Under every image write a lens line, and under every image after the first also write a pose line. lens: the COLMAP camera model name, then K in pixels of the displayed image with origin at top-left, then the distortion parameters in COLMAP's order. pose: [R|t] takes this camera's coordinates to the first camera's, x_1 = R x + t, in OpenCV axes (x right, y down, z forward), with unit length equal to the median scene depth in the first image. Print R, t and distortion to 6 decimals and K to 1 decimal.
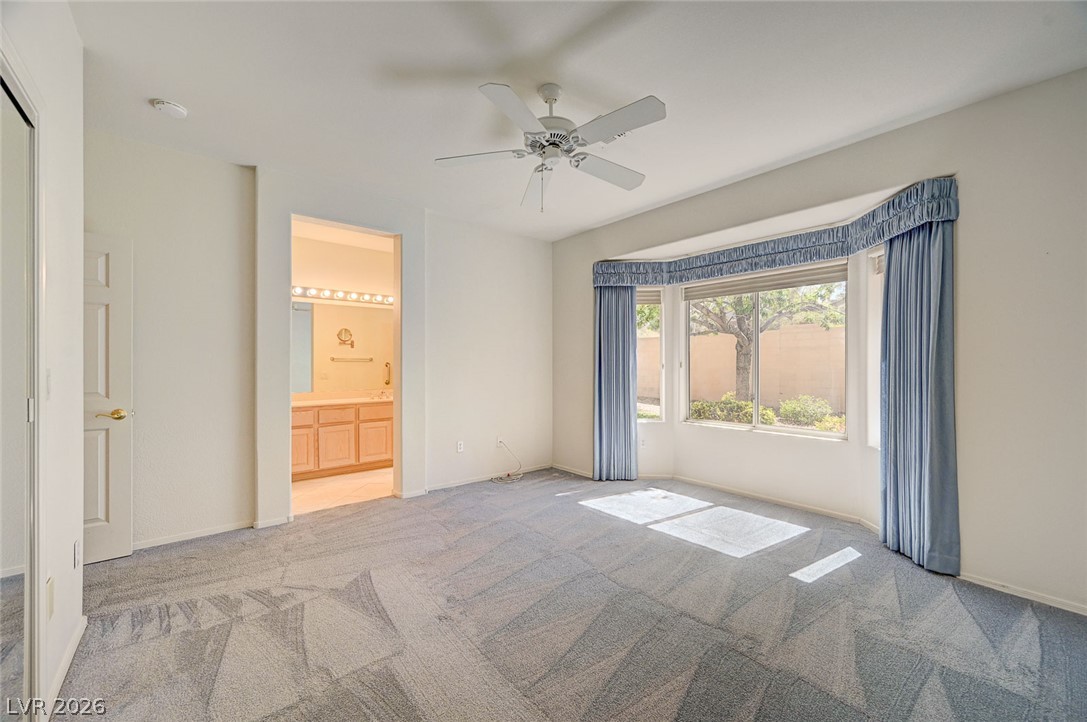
lens RADIAL K [[426.7, 0, 540.4], [0, 426.7, 364.4], [0, 0, 1]] dist [0.000582, 0.000618]
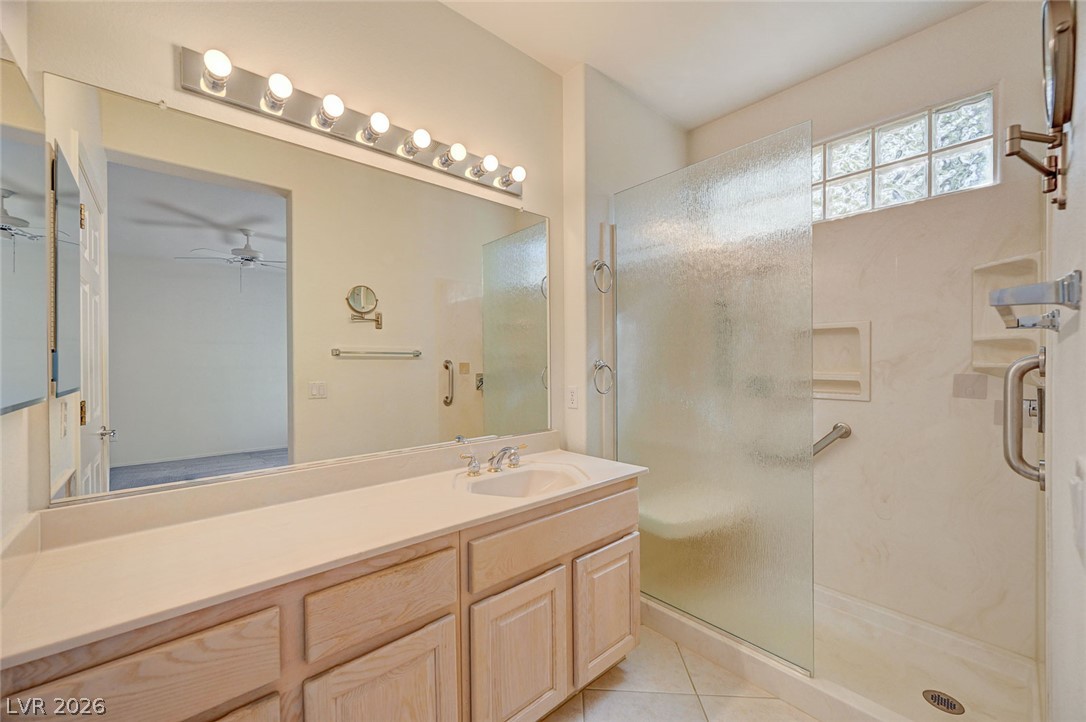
lens RADIAL K [[426.3, 0, 539.9], [0, 426.3, 364.4], [0, 0, 1]] dist [0.000582, 0.000618]
pose [[0.999715, -0.004961, 0.023359, -0.341796], [0.004813, 0.999968, 0.006407, -0.002992], [-0.023390, -0.006293, 0.999707, 0.659168]]
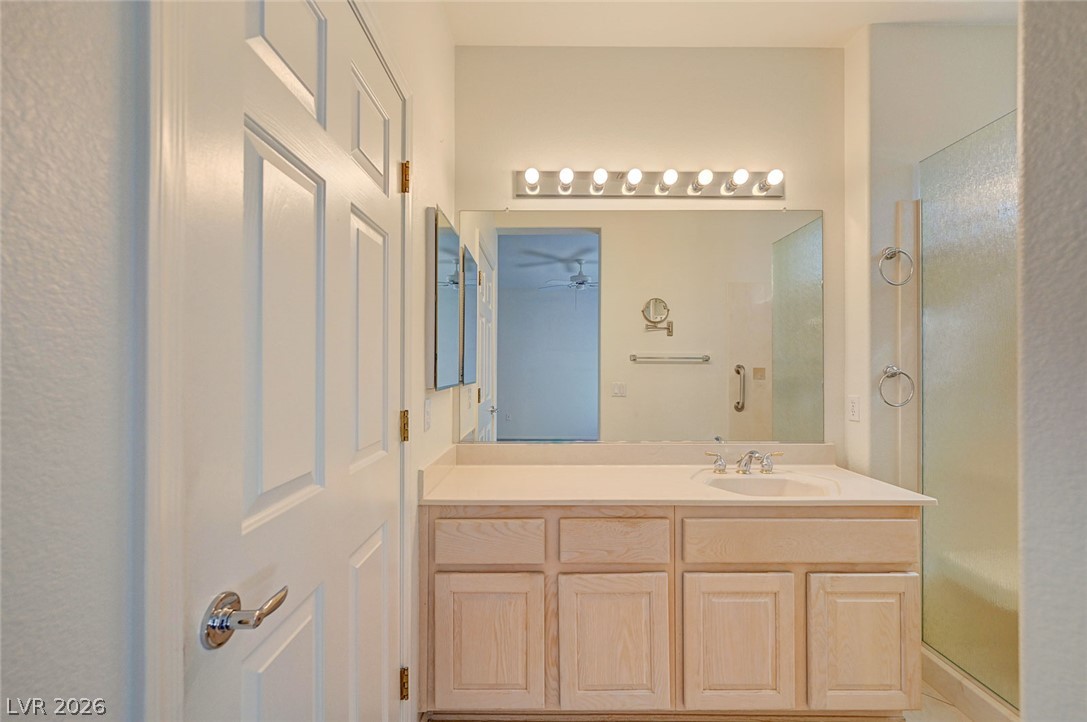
lens RADIAL K [[452.2, 0, 543.5], [0, 452.2, 361.0], [0, 0, 1]] dist [0.001998, 0.000006]
pose [[0.765499, -0.005028, -0.643418, -0.260761], [-0.002562, 0.999938, -0.010863, -0.003599], [0.643432, 0.009964, 0.765438, 0.610913]]
